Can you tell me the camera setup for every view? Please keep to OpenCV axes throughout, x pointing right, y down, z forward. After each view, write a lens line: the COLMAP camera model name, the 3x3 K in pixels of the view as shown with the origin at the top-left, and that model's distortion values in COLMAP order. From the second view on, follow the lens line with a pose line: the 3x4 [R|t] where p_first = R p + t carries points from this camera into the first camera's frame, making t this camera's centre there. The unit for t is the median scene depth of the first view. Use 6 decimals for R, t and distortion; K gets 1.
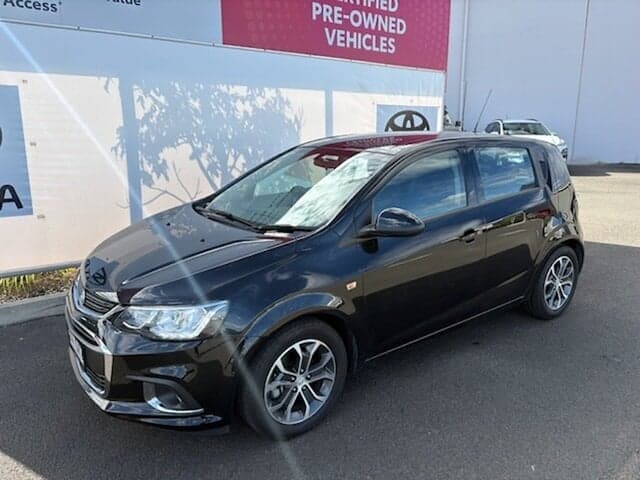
lens RADIAL K [[511.6, 0, 320.0], [0, 511.6, 240.0], [0, 0, 1]] dist [-0.000636, -0.000915]
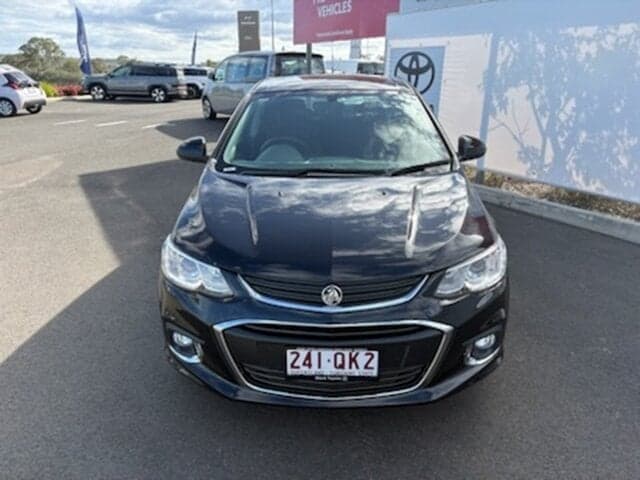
lens RADIAL K [[511.6, 0, 320.0], [0, 511.6, 240.0], [0, 0, 1]] dist [-0.000636, -0.000915]
pose [[-0.186011, 0.303710, -0.934430, 0.632263], [-0.218723, 0.914366, 0.340728, -0.099999], [0.957894, 0.267760, -0.103654, 0.480549]]
